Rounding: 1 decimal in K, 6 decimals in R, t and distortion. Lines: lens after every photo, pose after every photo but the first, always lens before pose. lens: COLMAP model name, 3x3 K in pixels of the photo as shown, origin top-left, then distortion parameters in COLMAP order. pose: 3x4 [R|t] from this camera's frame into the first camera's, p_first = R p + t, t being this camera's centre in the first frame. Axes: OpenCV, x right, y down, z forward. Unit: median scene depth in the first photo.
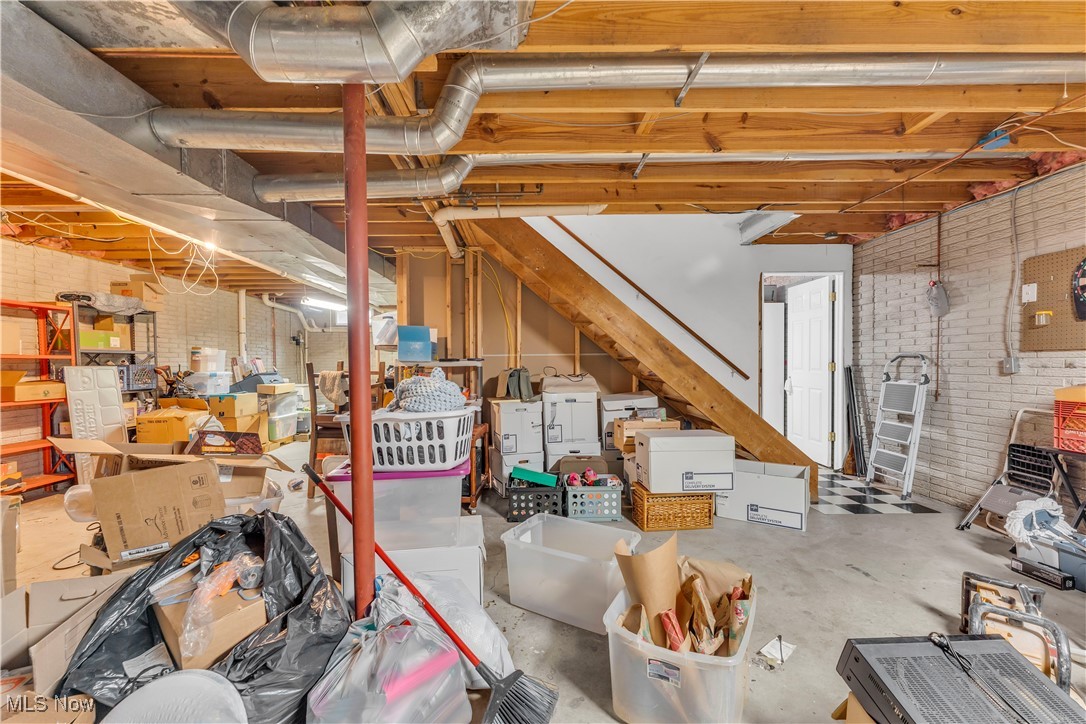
lens RADIAL K [[442.4, 0, 543.8], [0, 442.4, 367.6], [0, 0, 1]] dist [-0.001230, -0.000165]
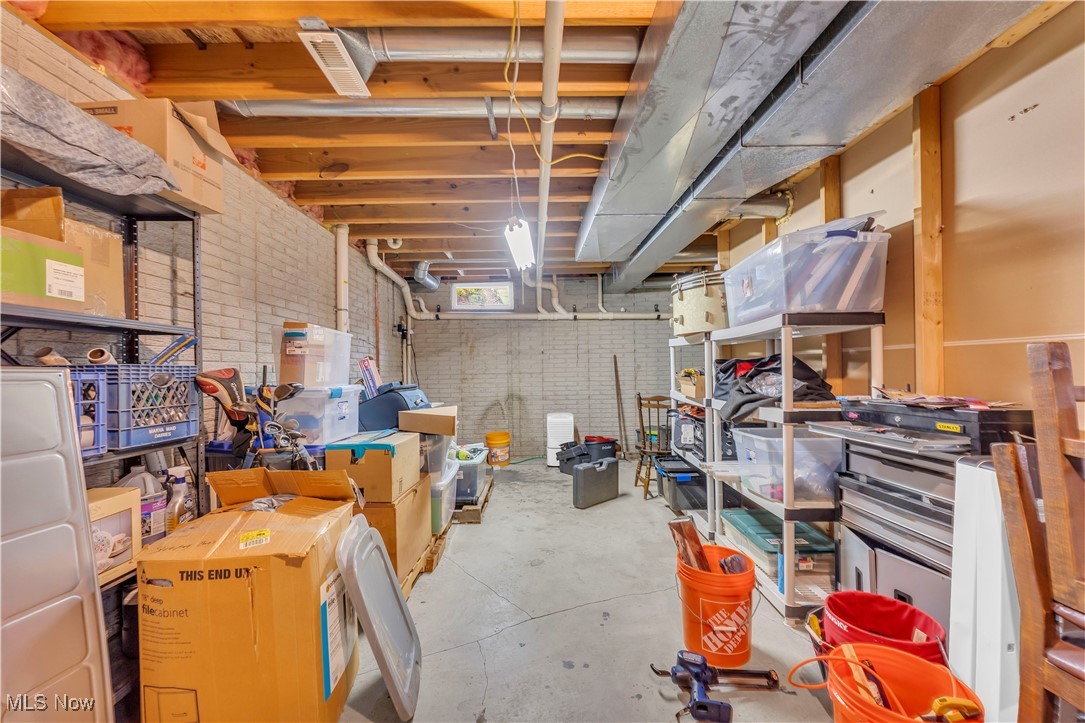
lens RADIAL K [[442.0, 0, 541.7], [0, 442.0, 365.1], [0, 0, 1]] dist [-0.001230, -0.000165]
pose [[0.999961, 0.000804, -0.008757, -0.606563], [-0.001019, 0.999698, -0.024557, 0.001090], [0.008734, 0.024565, 0.999660, 0.657683]]
